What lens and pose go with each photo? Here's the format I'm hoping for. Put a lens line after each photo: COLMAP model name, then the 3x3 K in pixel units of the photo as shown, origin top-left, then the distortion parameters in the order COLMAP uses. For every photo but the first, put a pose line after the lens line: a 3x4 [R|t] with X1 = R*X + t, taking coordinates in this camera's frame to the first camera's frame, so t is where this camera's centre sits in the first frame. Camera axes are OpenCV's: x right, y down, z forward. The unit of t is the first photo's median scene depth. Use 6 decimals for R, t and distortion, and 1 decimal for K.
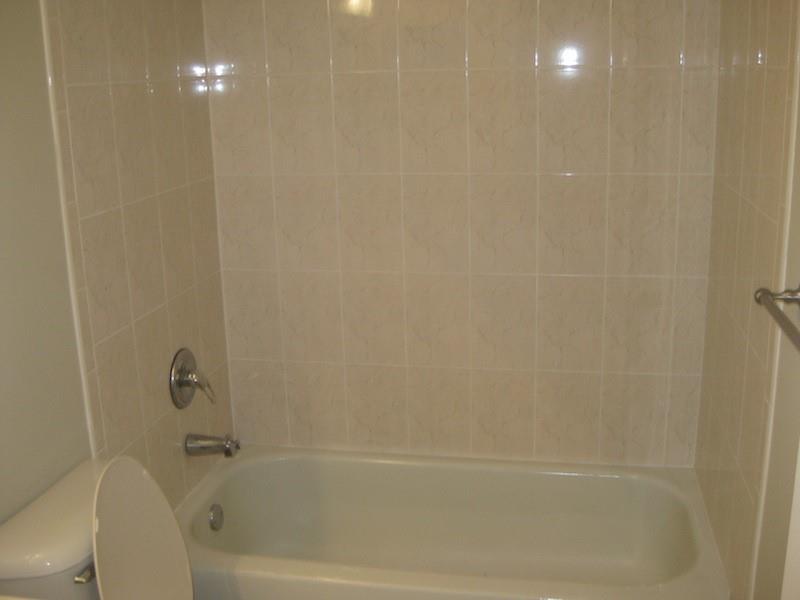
lens RADIAL K [[873.7, 0, 399.6], [0, 873.7, 293.6], [0, 0, 1]] dist [-0.136033, 0.000000]
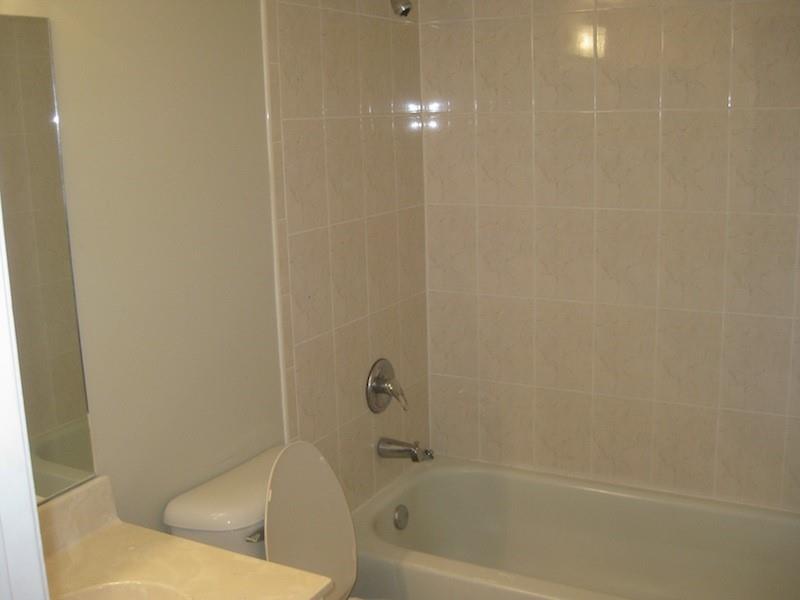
lens RADIAL K [[873.7, 0, 396.9], [0, 873.7, 295.7], [0, 0, 1]] dist [-0.136033, 0.000000]
pose [[0.954012, 0.060279, -0.293644, 0.088793], [-0.071387, 0.997076, -0.027247, 0.012467], [0.291143, 0.046956, 0.955526, -0.059205]]
